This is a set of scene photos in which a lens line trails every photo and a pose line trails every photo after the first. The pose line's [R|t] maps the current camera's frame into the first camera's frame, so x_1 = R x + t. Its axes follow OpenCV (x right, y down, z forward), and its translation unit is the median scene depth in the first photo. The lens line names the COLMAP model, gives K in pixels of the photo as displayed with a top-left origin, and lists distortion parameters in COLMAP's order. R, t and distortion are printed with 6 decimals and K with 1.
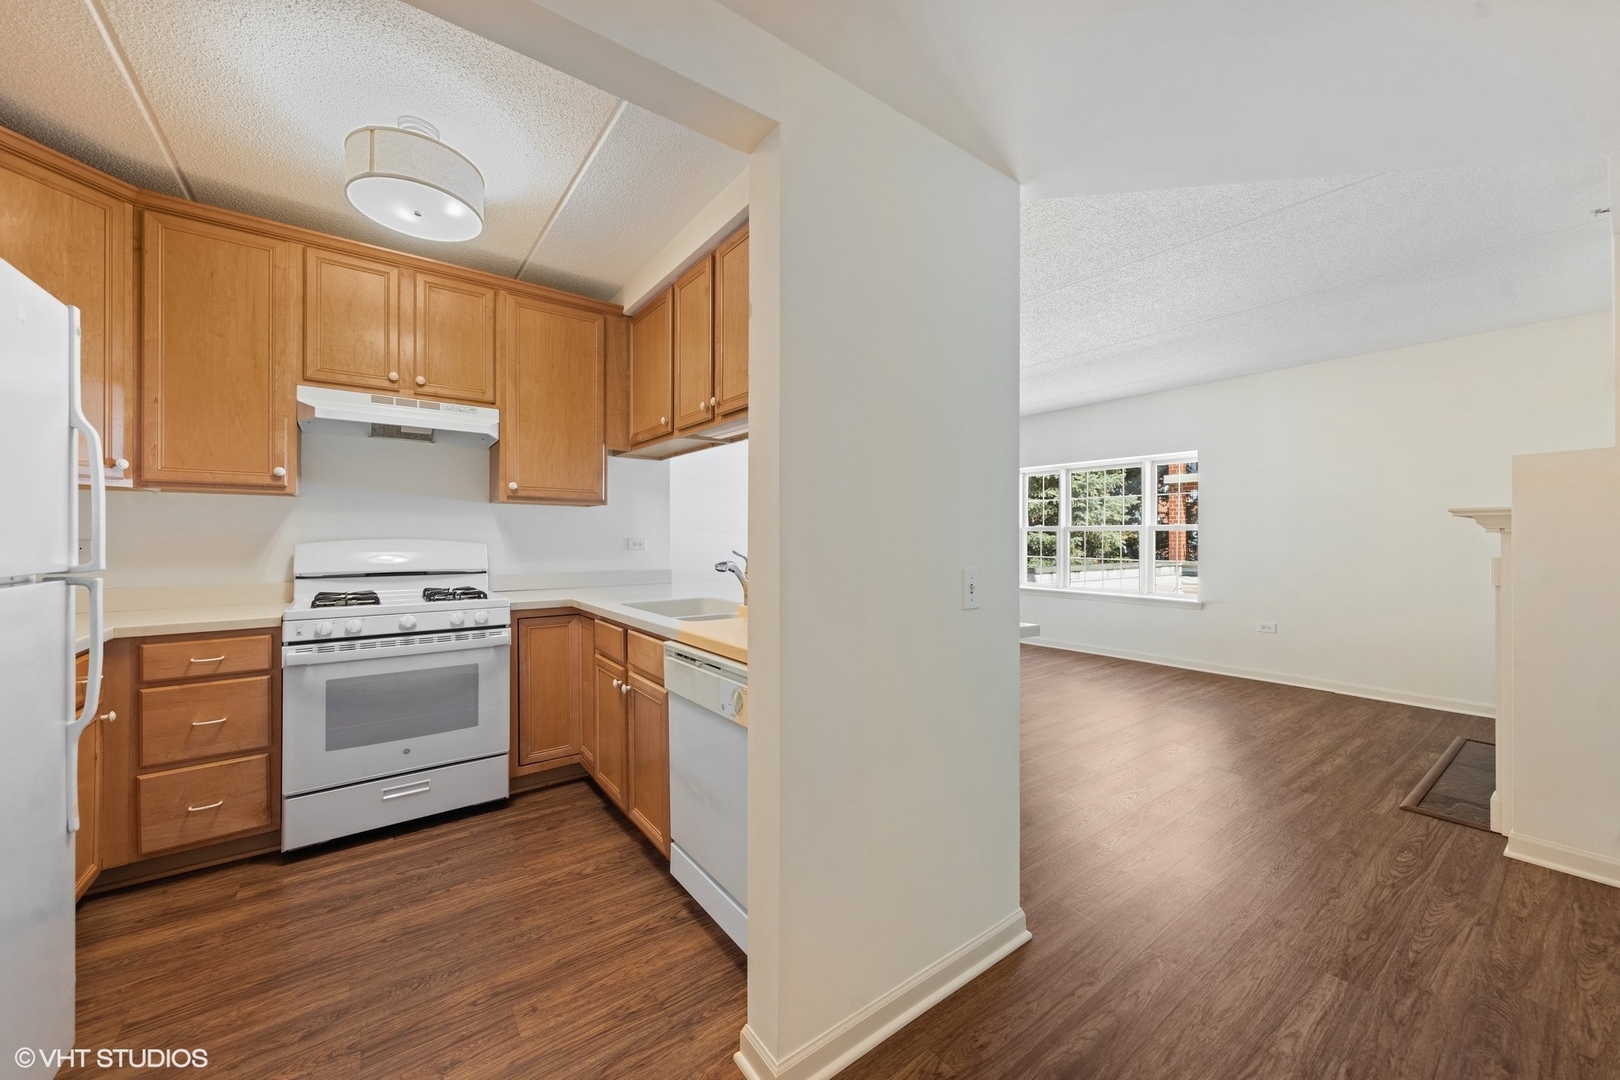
lens RADIAL K [[599.0, 0, 816.3], [0, 599.0, 526.4], [0, 0, 1]] dist [0.010240, -0.000963]
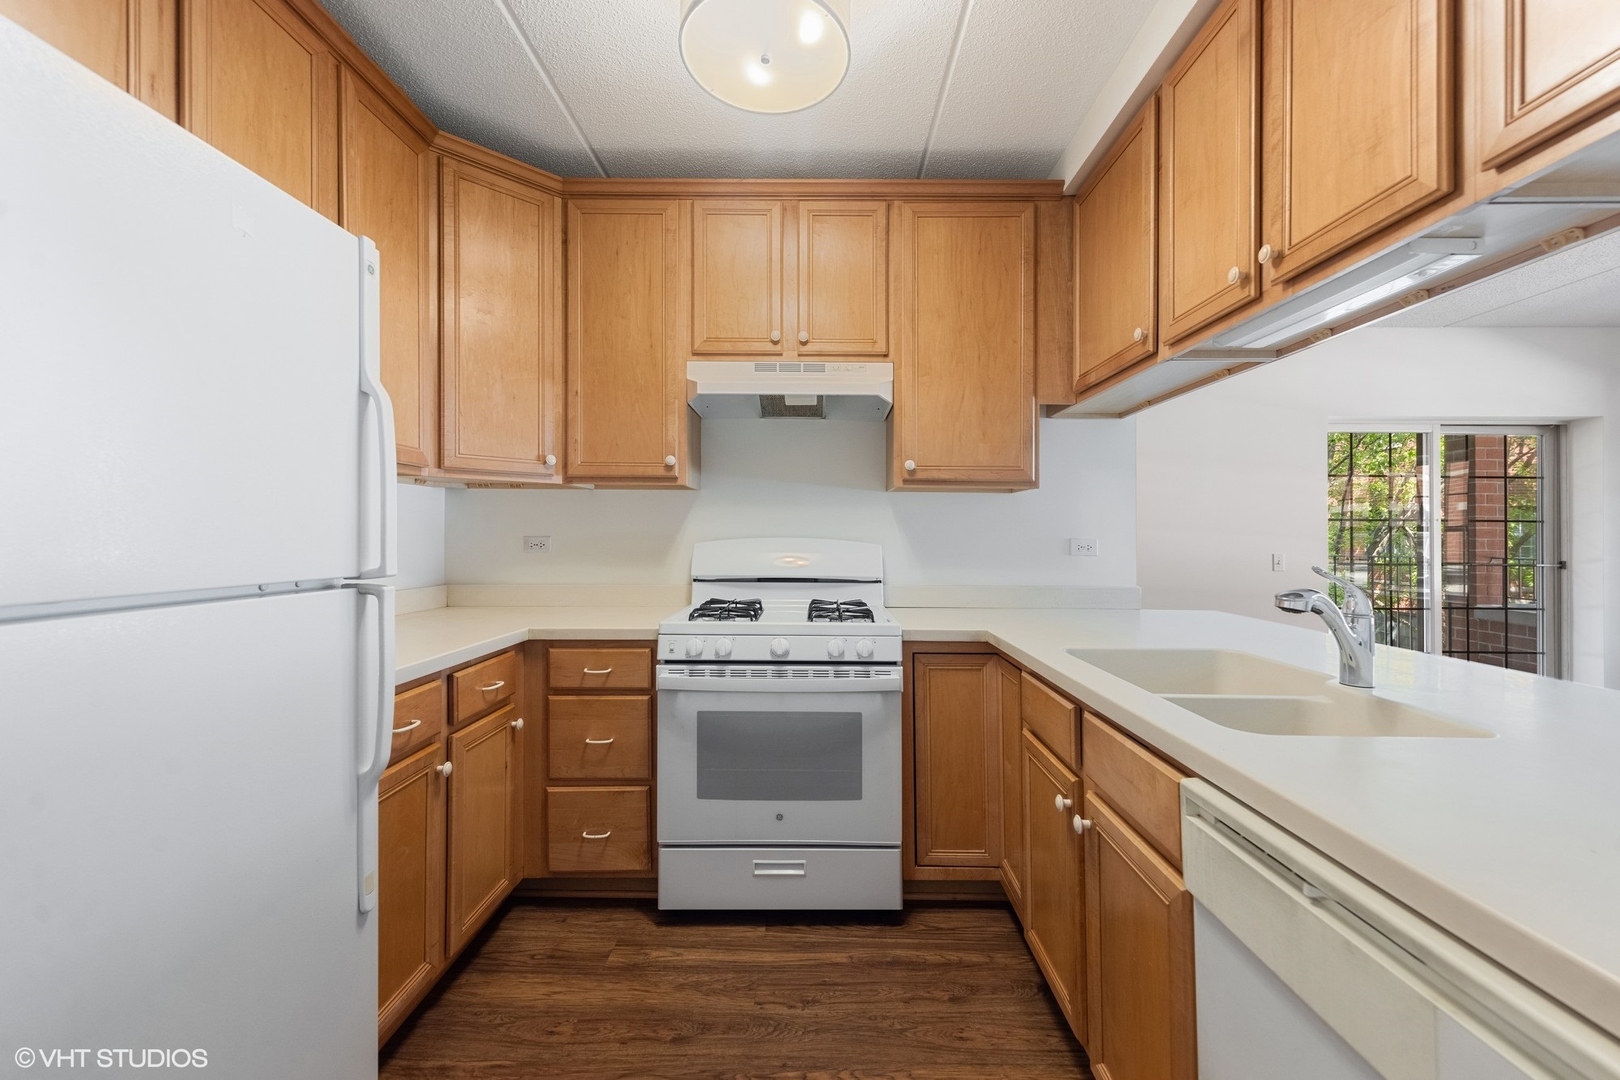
lens RADIAL K [[633.6, 0, 814.5], [0, 633.6, 530.8], [0, 0, 1]] dist [0.005010, -0.000232]
pose [[0.785143, -0.000619, -0.619315, -0.146825], [0.006075, 0.999959, 0.006702, 0.006980], [0.619285, -0.009024, 0.785114, 0.394965]]
